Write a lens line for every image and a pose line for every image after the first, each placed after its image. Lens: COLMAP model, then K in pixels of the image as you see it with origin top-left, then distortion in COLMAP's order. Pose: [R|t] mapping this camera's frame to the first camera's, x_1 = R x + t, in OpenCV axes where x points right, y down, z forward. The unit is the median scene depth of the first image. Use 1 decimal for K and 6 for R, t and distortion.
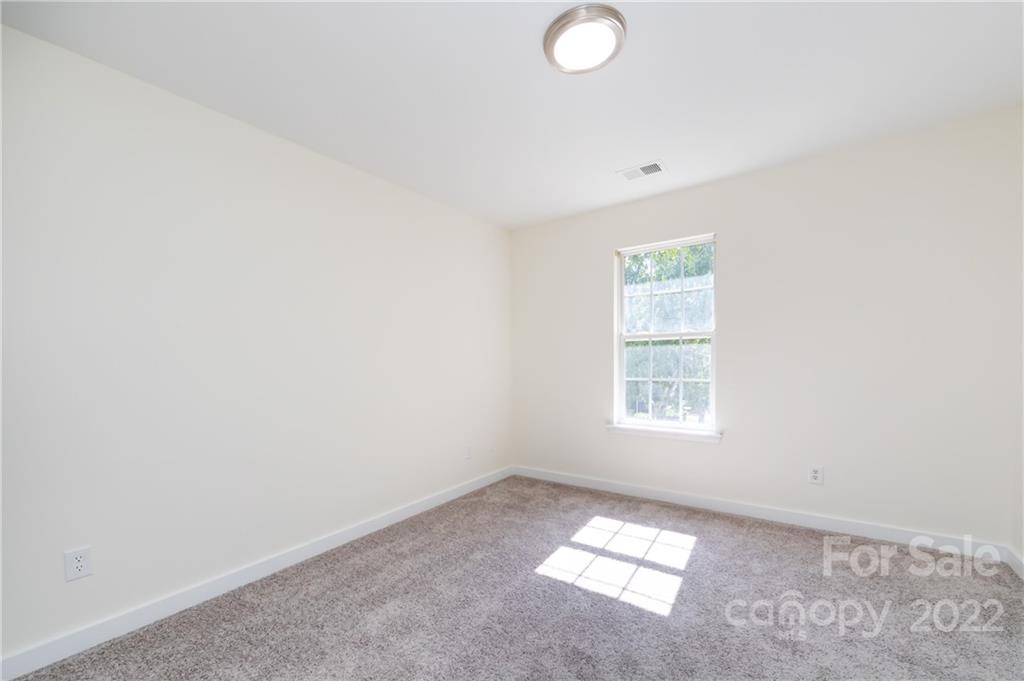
lens RADIAL K [[405.1, 0, 494.8], [0, 405.1, 376.1], [0, 0, 1]] dist [-0.003567, -0.000248]
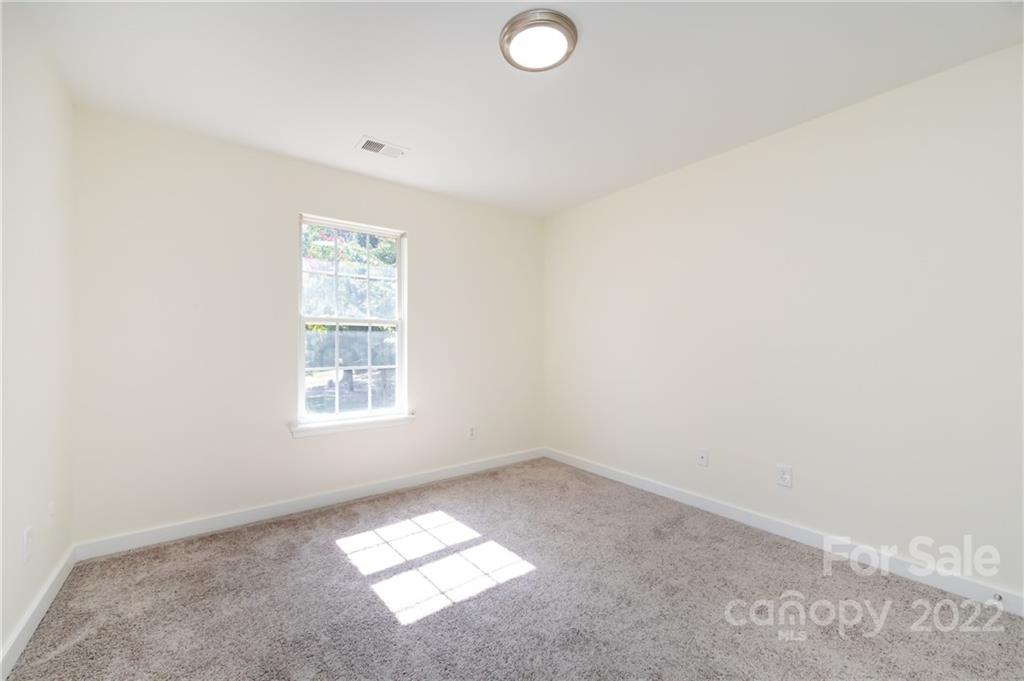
lens RADIAL K [[405.1, 0, 510.9], [0, 405.1, 341.1], [0, 0, 1]] dist [-0.003567, -0.000248]
pose [[0.300896, 0.021519, 0.953414, -0.395907], [0.037917, 0.998685, -0.034508, -0.007109], [-0.952903, 0.046534, 0.299685, 0.391571]]
